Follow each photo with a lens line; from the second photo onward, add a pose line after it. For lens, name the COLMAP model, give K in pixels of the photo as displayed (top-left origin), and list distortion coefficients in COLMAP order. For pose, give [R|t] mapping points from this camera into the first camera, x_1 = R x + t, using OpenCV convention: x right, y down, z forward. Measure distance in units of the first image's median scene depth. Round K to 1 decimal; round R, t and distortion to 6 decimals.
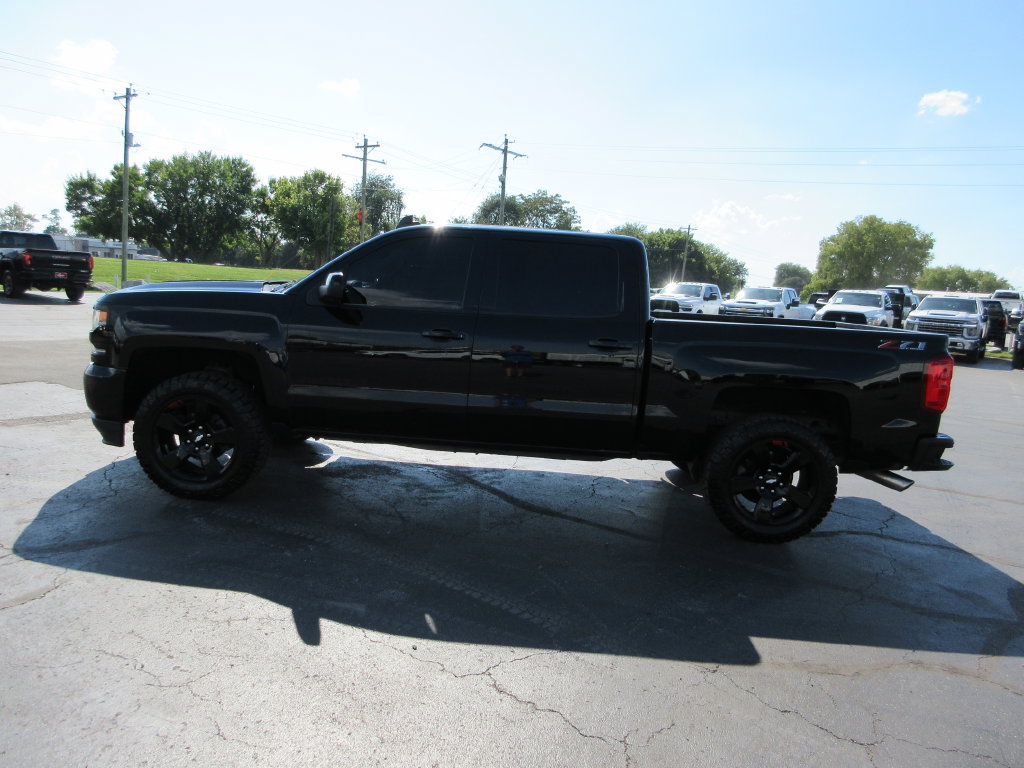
lens RADIAL K [[757.2, 0, 505.8], [0, 757.2, 362.1], [0, 0, 1]] dist [-0.005283, -0.004129]
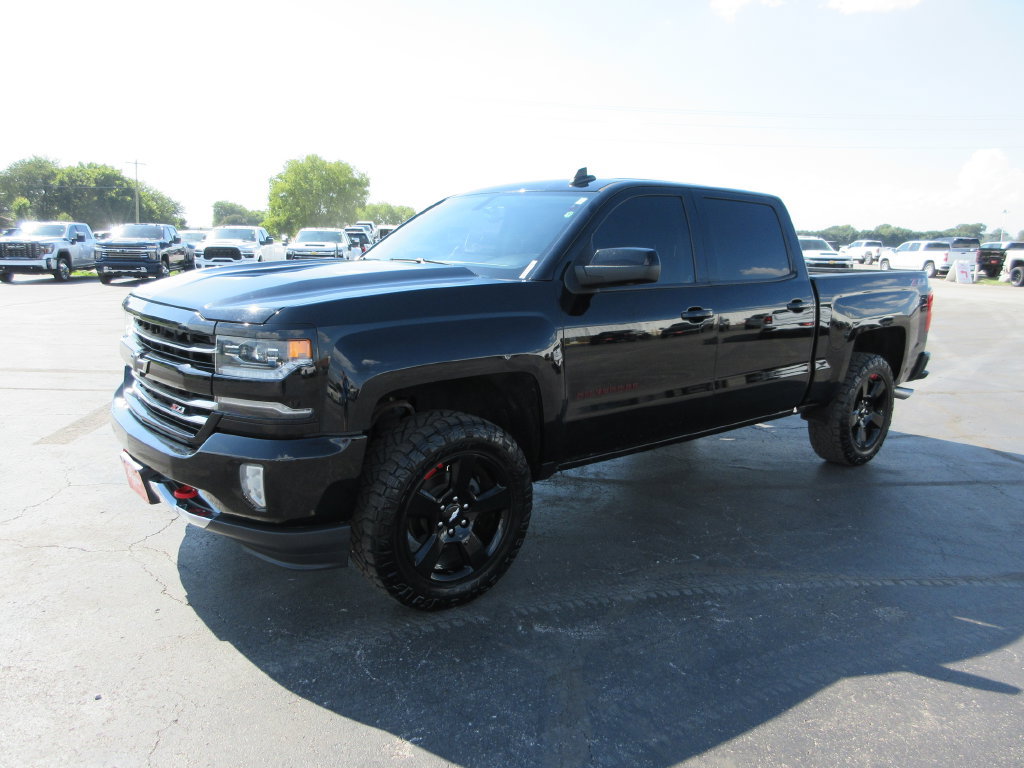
lens RADIAL K [[745.9, 0, 512.0], [0, 745.9, 384.0], [0, 0, 1]] dist [0.001128, -0.001606]
pose [[0.747135, -0.168306, 0.643011, -0.764500], [0.095880, 0.984582, 0.146304, -0.098491], [-0.657721, -0.047657, 0.751753, 0.495794]]
